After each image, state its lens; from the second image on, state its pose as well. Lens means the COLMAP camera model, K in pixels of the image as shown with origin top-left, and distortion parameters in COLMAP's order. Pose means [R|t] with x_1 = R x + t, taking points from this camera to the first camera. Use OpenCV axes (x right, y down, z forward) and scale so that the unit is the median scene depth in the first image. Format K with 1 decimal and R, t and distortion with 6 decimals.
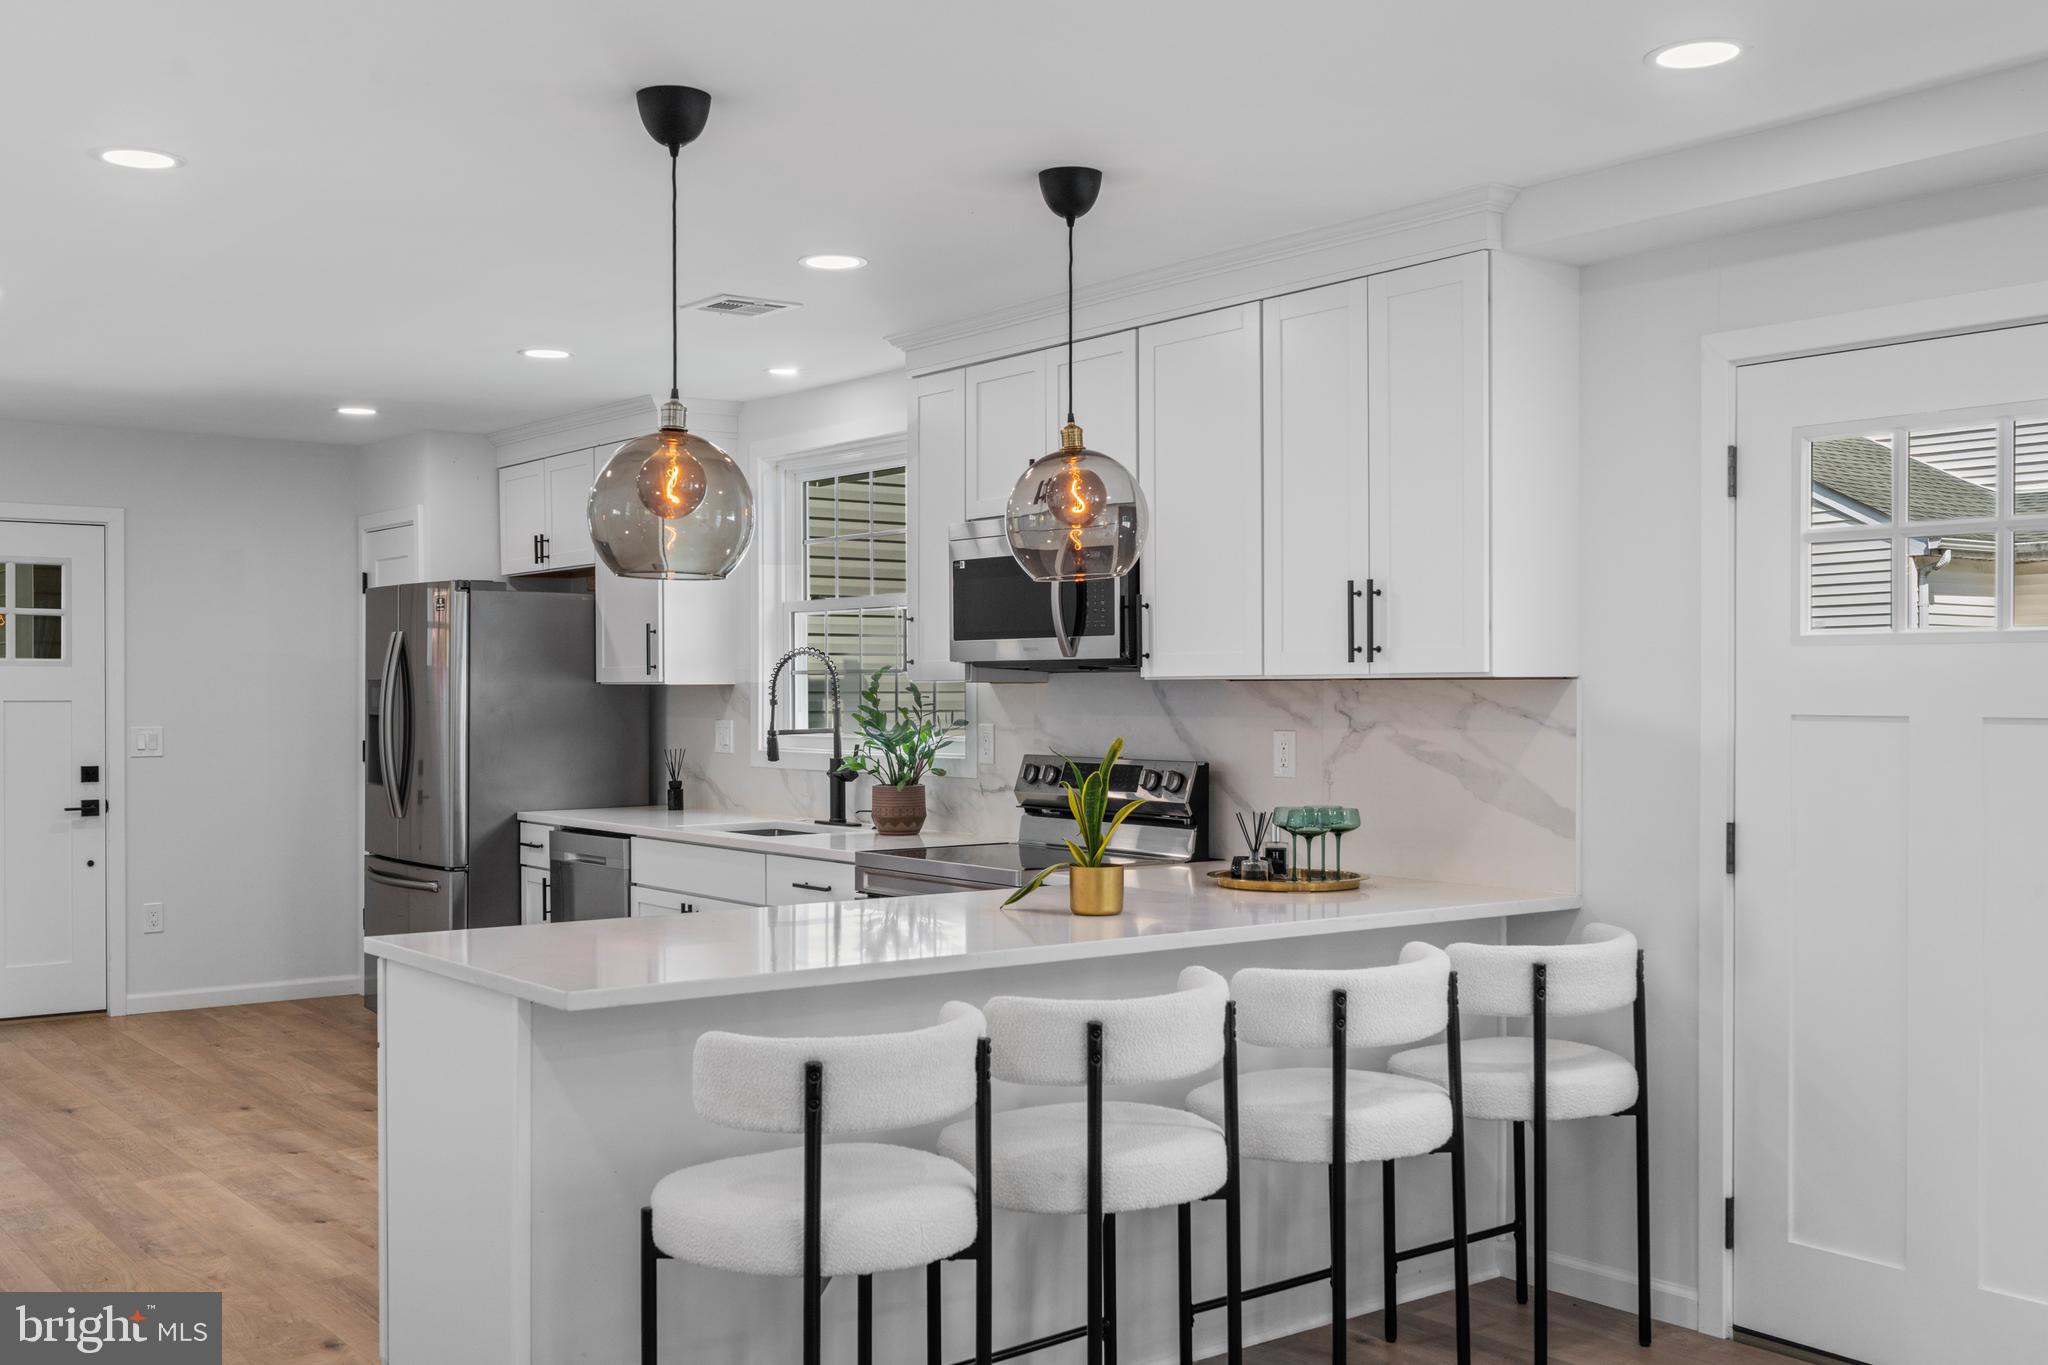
lens RADIAL K [[2020.0, 0, 1028.5], [0, 2020.0, 688.8], [0, 0, 1]] dist [-0.013048, 0.000000]
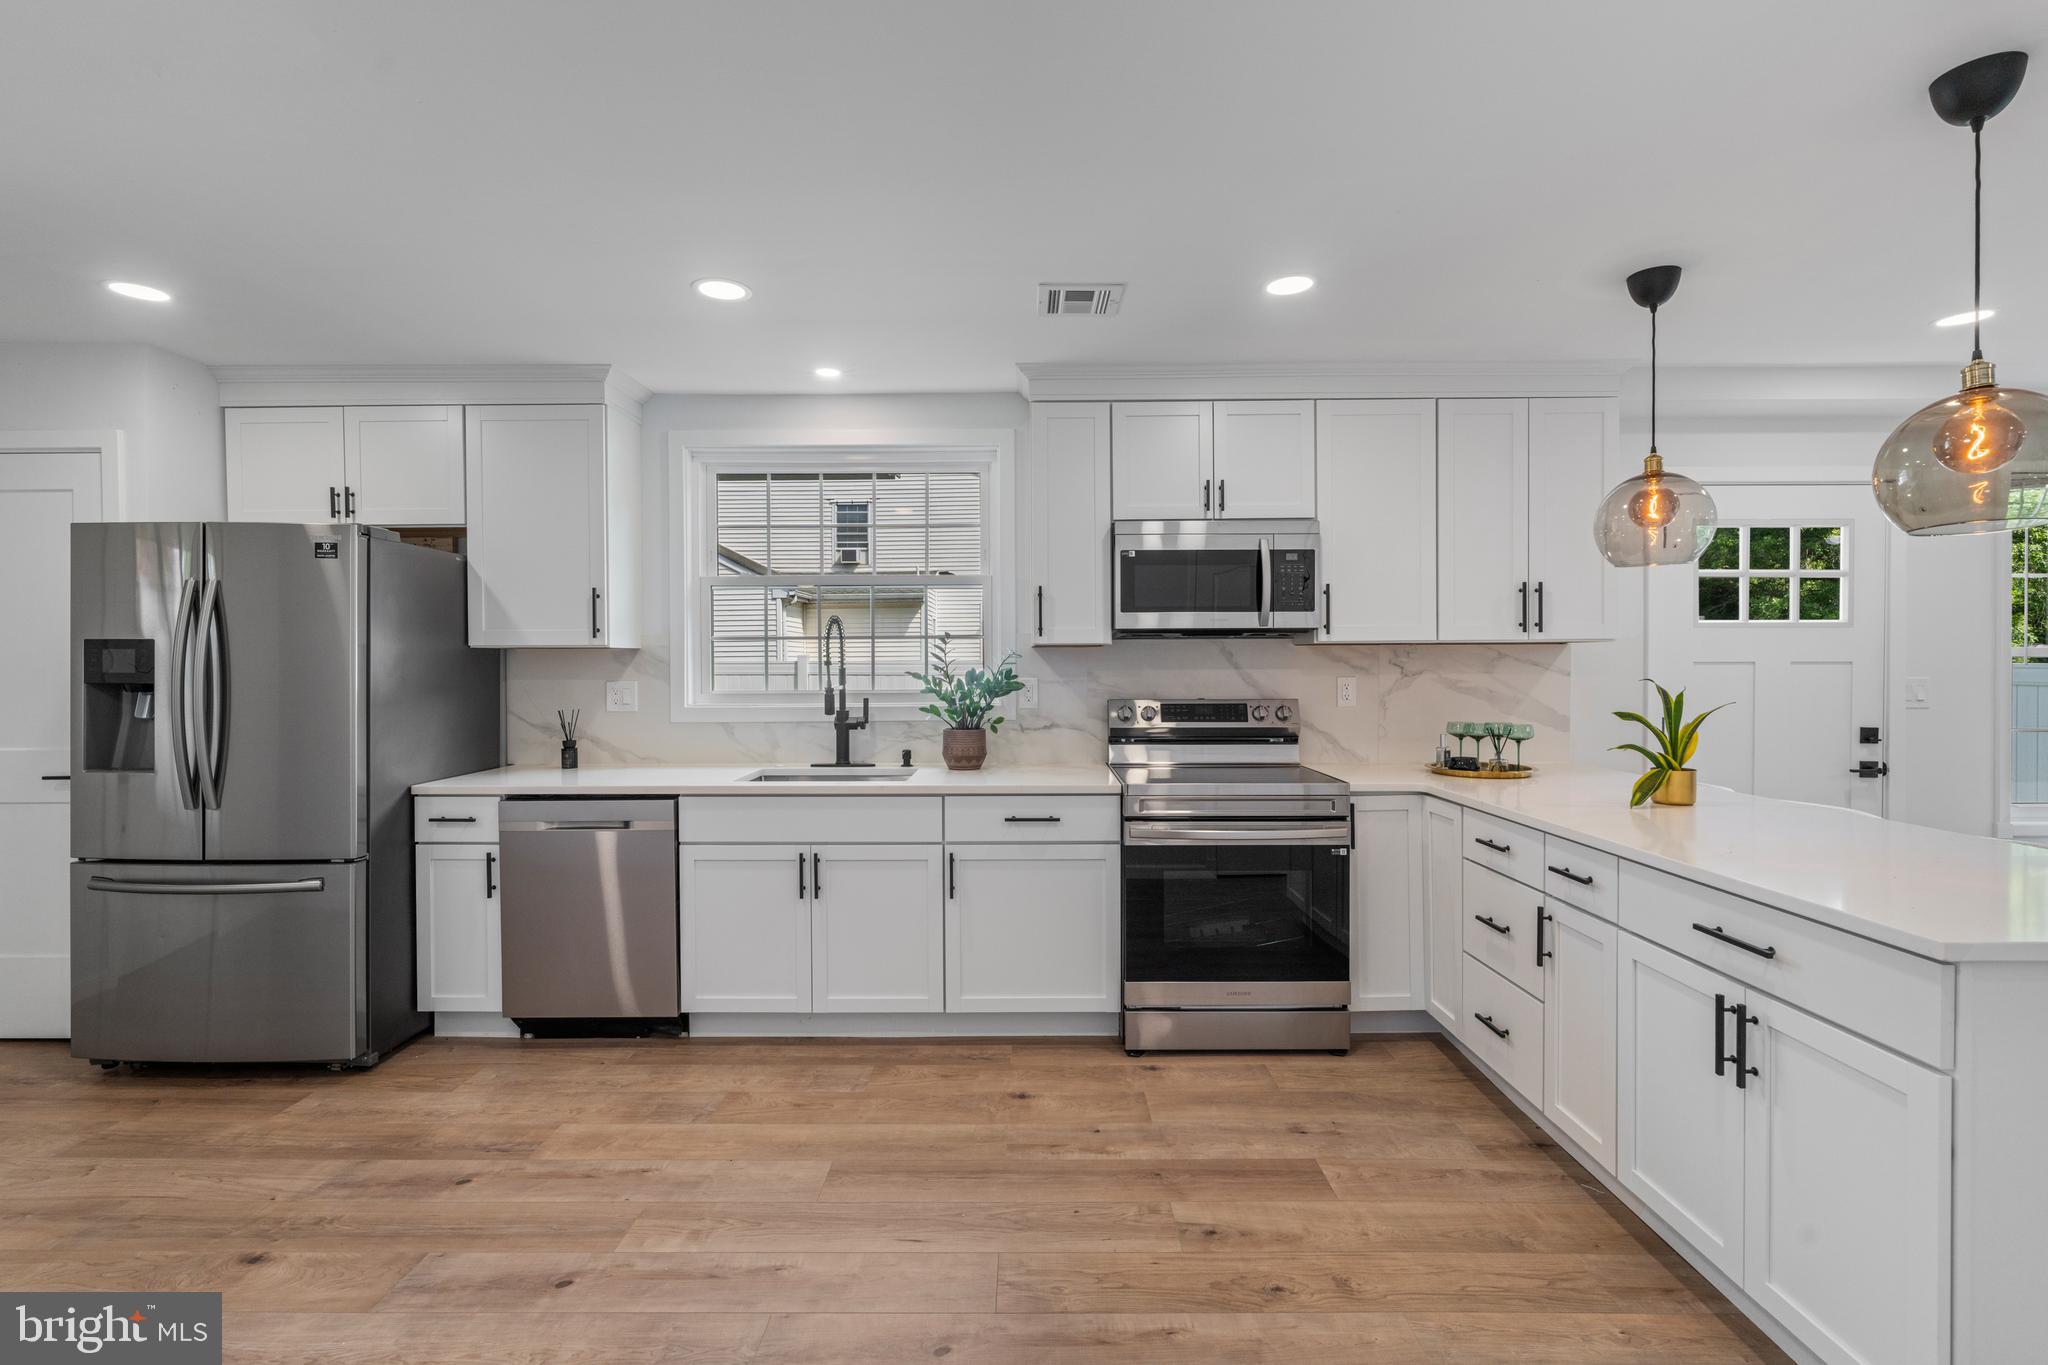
lens RADIAL K [[938.7, 0, 1016.8], [0, 938.7, 665.0], [0, 0, 1]] dist [0.002610, 0.000459]
pose [[0.616099, -0.004654, 0.787655, -0.466736], [0.003109, 0.999989, 0.003477, 0.006287], [-0.787663, 0.000307, 0.616107, 0.580449]]
